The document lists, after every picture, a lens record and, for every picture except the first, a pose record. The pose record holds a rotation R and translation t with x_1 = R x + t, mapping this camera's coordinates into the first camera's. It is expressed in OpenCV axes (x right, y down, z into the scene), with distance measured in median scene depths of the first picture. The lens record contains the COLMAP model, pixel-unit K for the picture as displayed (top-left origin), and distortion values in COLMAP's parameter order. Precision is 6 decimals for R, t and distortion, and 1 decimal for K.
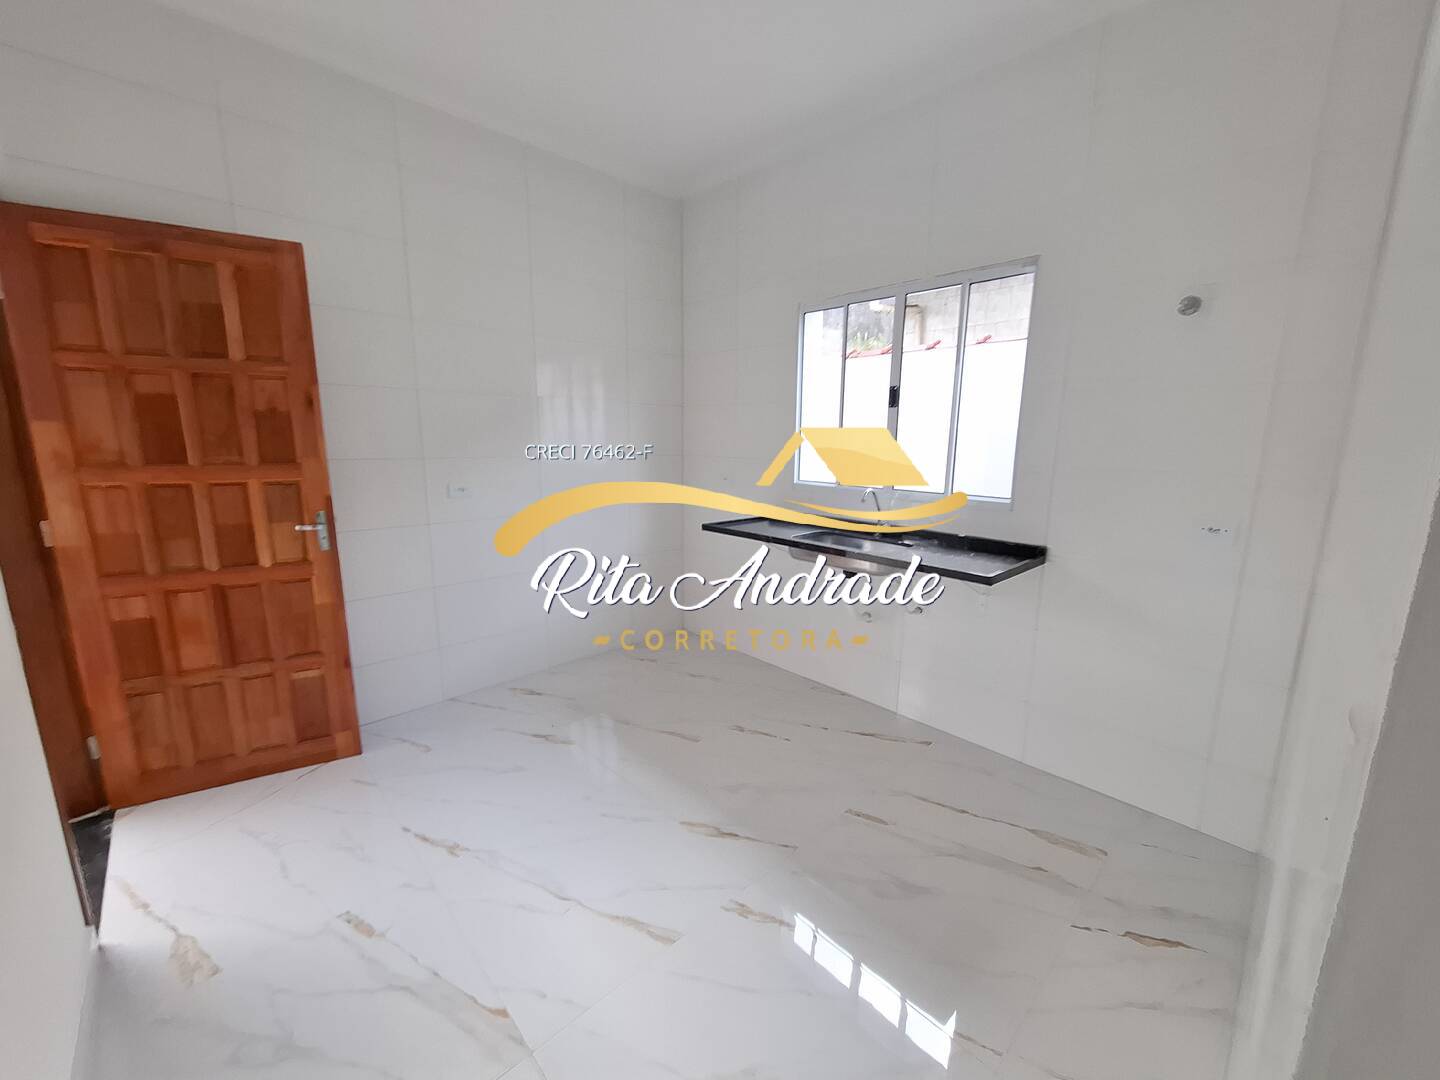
lens RADIAL K [[565.4, 0, 722.9], [0, 565.4, 545.8], [0, 0, 1]] dist [-0.001536, -0.000922]
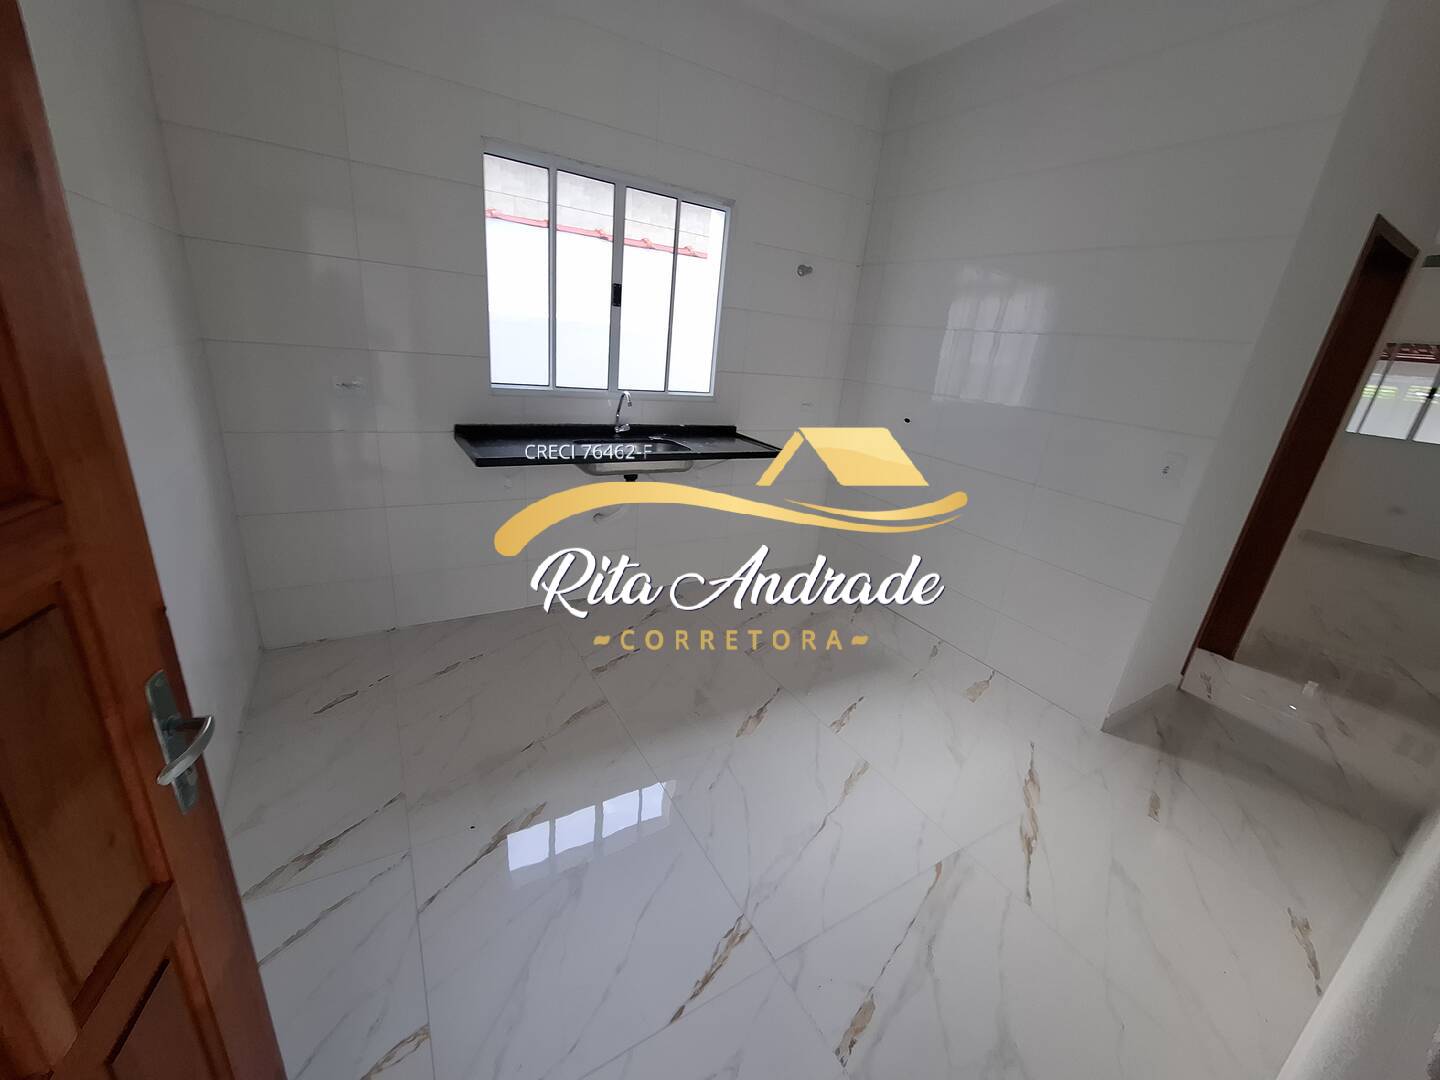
lens RADIAL K [[565.4, 0, 724.3], [0, 565.4, 546.7], [0, 0, 1]] dist [-0.001536, -0.000922]
pose [[0.216244, -0.328755, 0.919325, -0.820938], [0.111577, 0.943757, 0.311246, -0.151966], [-0.969943, 0.035271, 0.240763, 0.670160]]
